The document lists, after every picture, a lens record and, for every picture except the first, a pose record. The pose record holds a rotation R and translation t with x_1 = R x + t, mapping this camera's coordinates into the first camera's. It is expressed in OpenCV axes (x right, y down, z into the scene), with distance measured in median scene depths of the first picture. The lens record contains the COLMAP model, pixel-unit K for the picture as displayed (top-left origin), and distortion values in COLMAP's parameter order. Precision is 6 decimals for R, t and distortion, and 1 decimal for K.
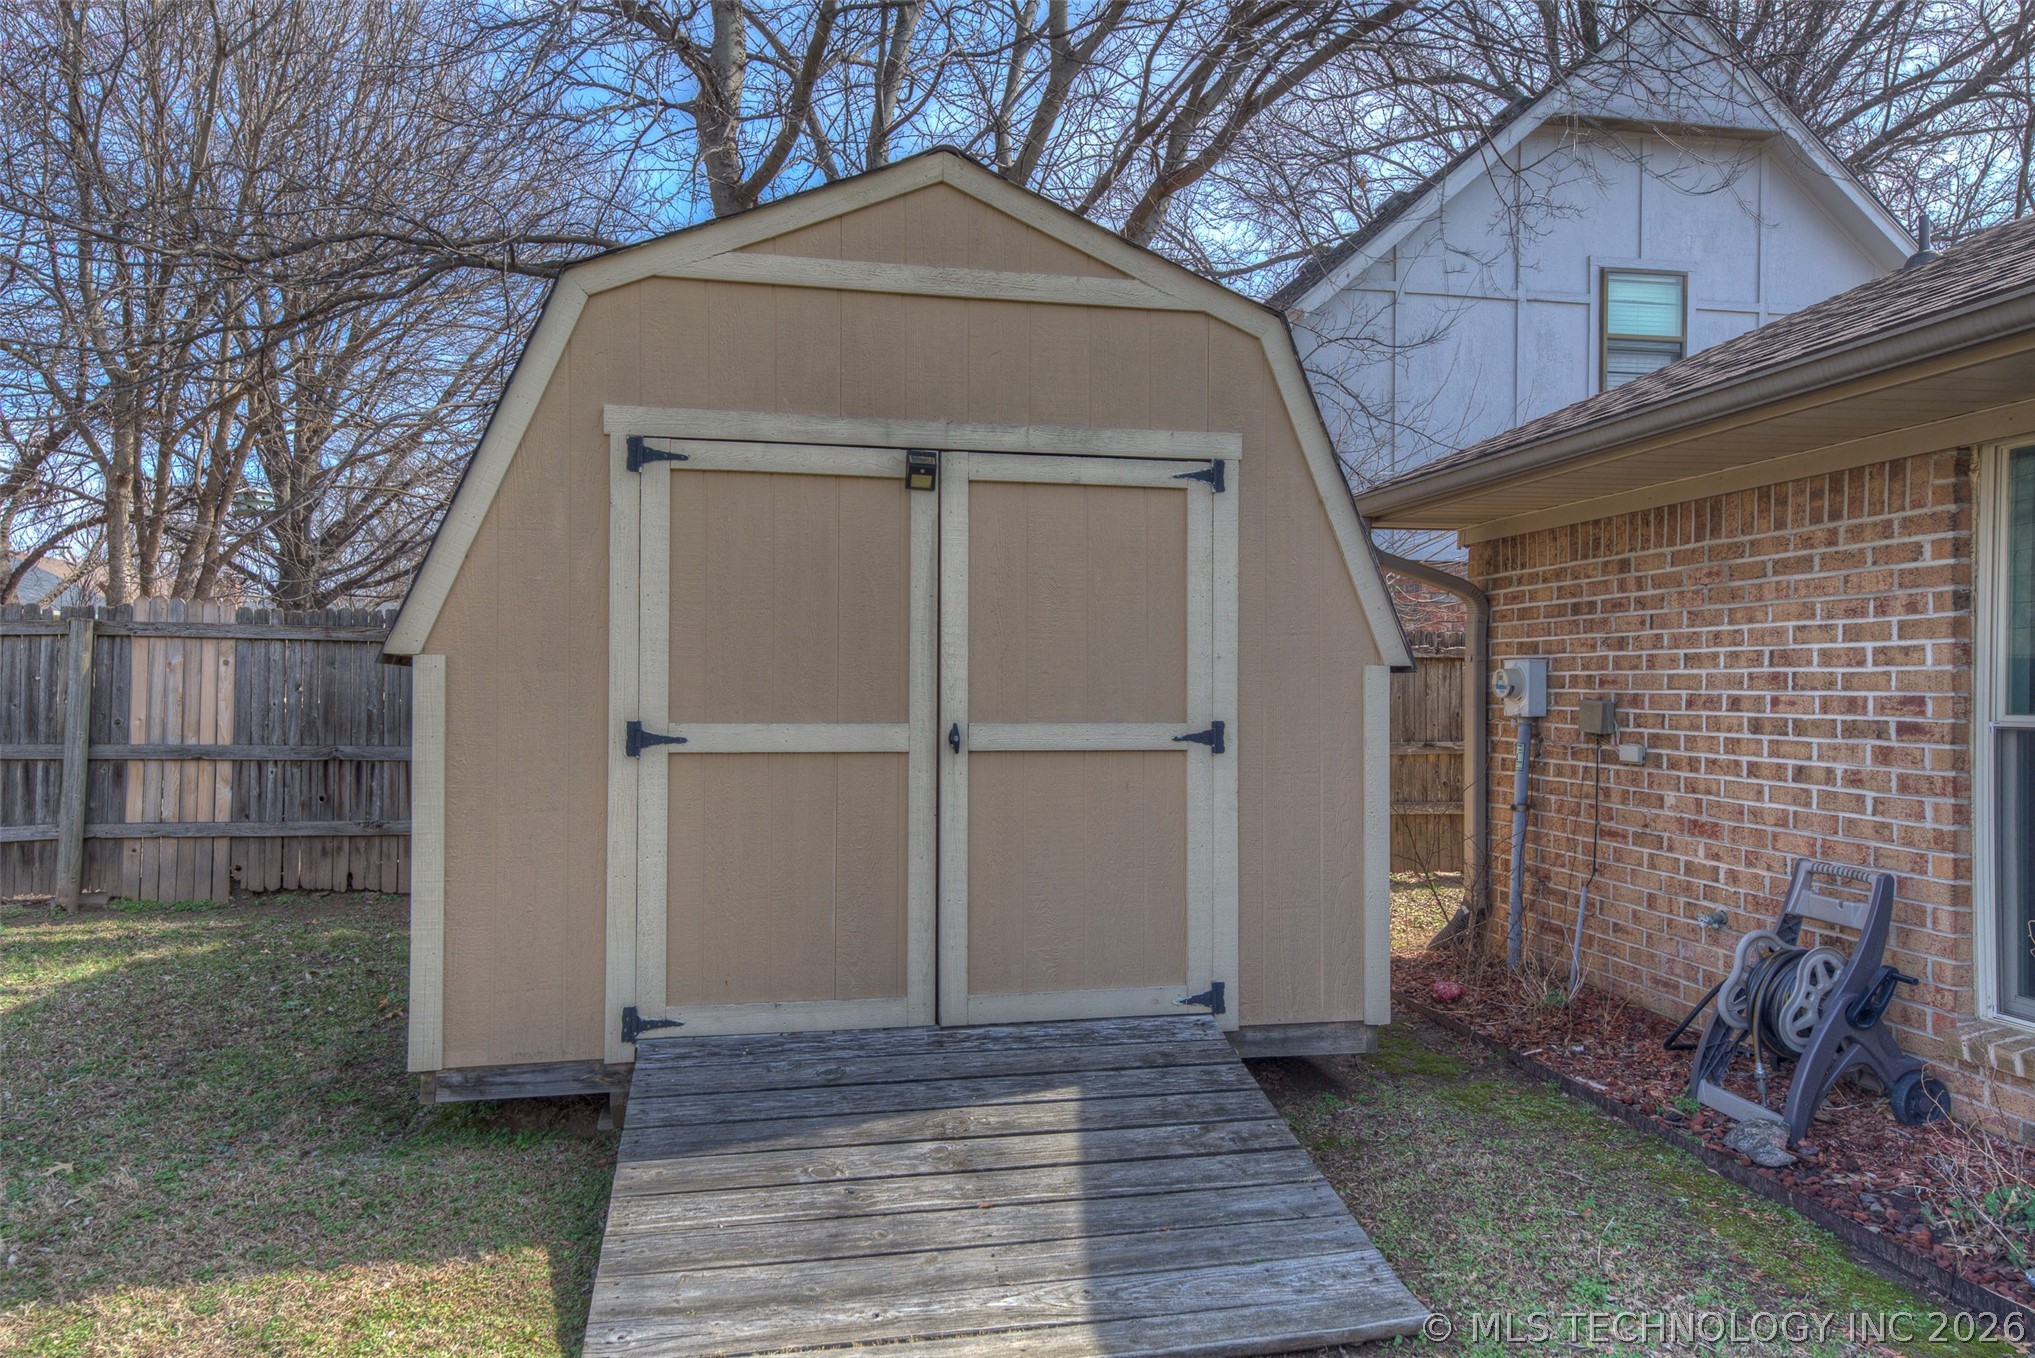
lens RADIAL K [[1362.2, 0, 1013.6], [0, 1362.2, 678.3], [0, 0, 1]] dist [0.038225, 0.000820]
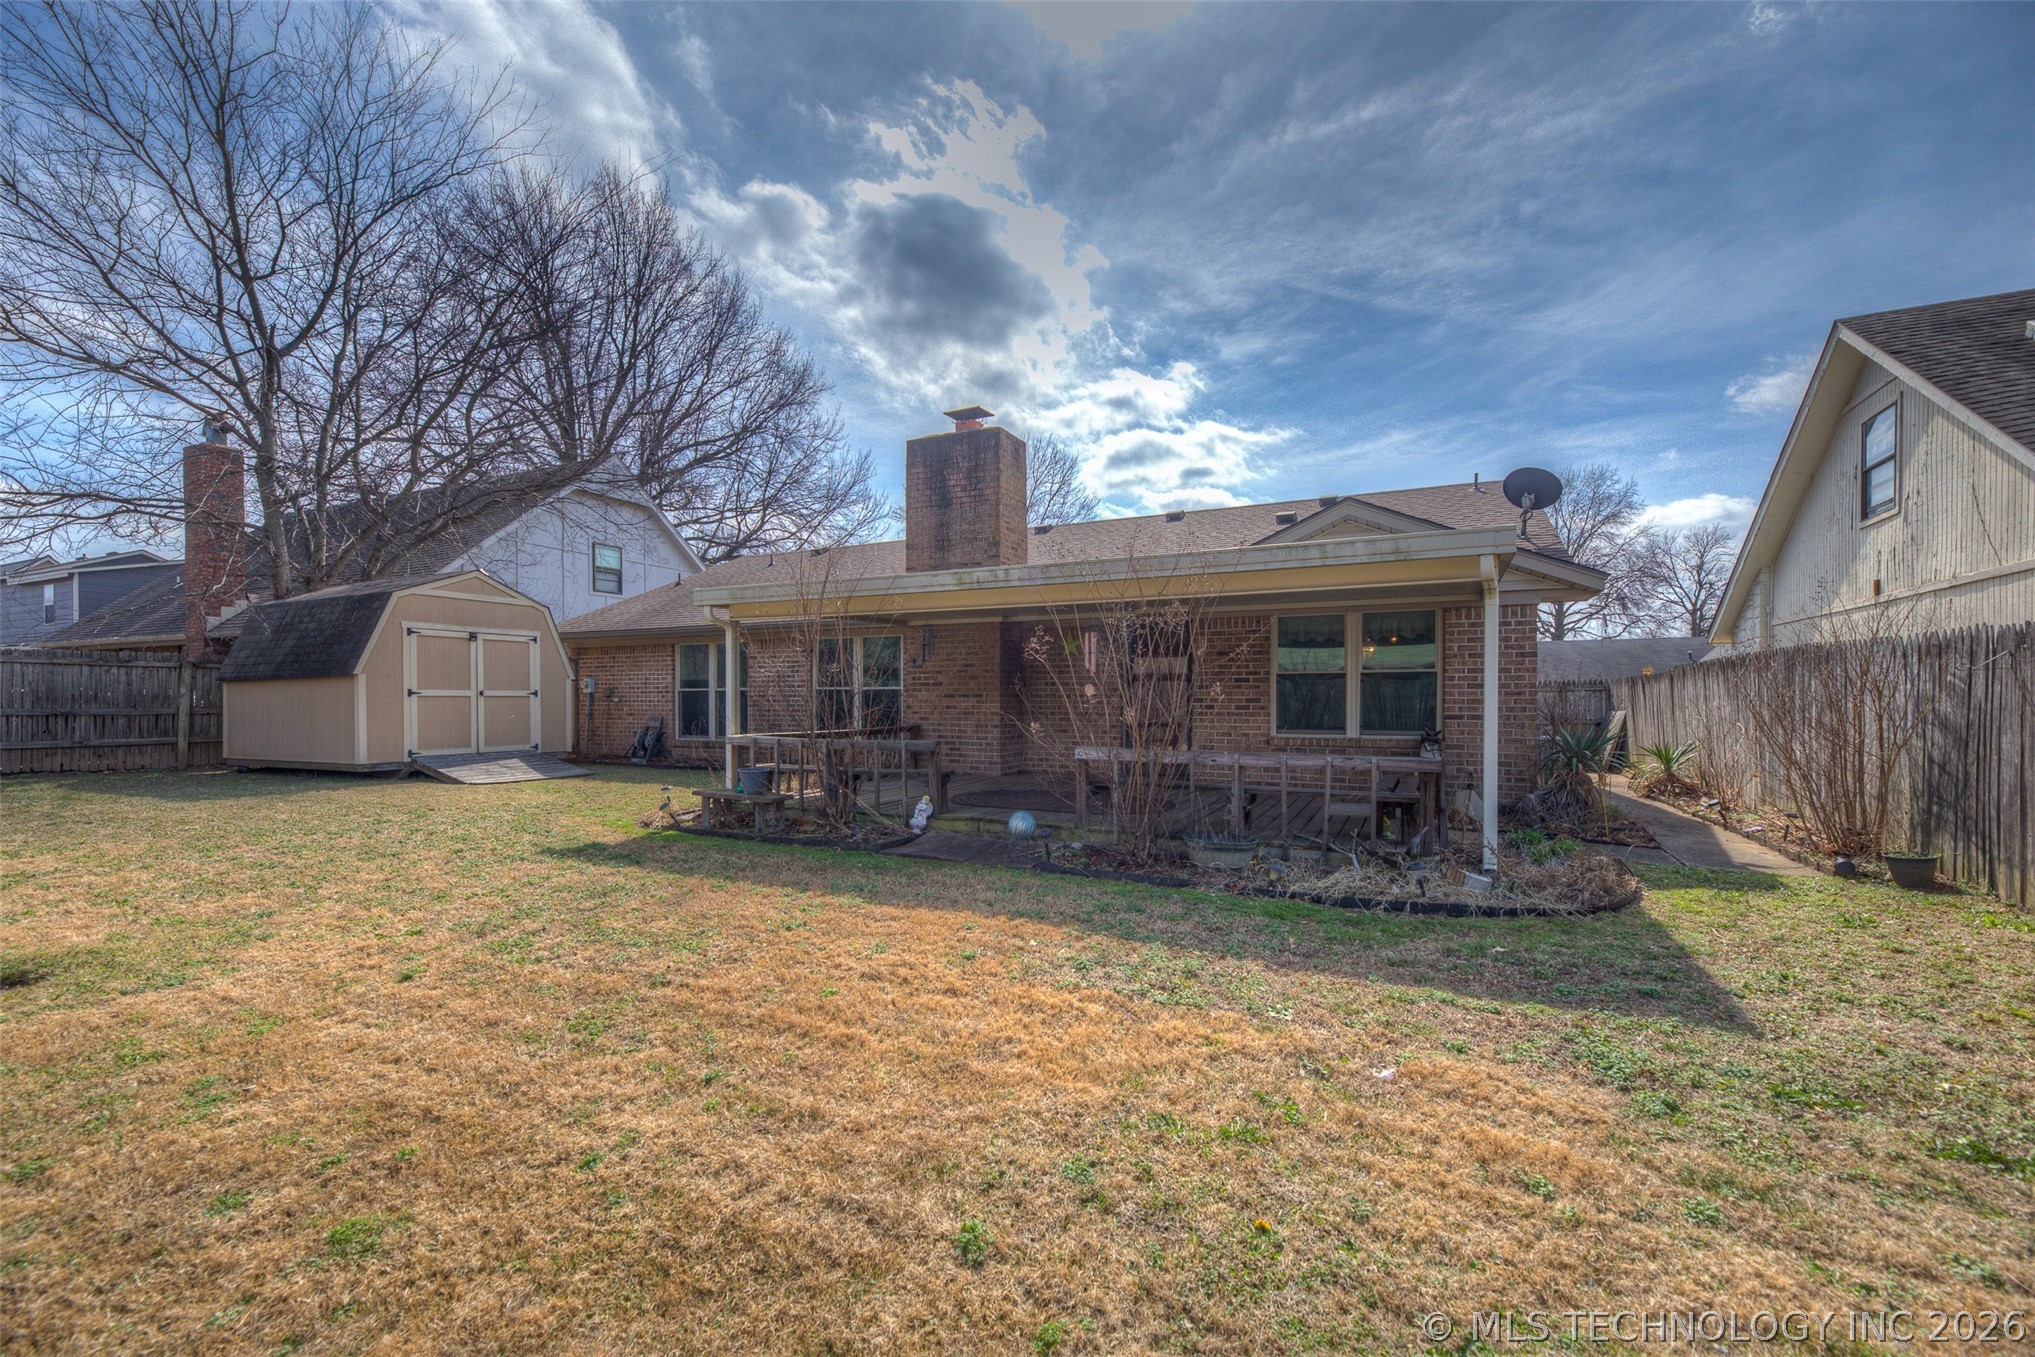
lens RADIAL K [[862.3, 0, 1008.2], [0, 862.3, 709.1], [0, 0, 1]] dist [0.009757, -0.001558]
pose [[0.633565, -0.011970, 0.773597, -1.221623], [-0.001002, 0.999867, 0.016291, 0.047973], [-0.773689, -0.011097, 0.633468, -2.357891]]
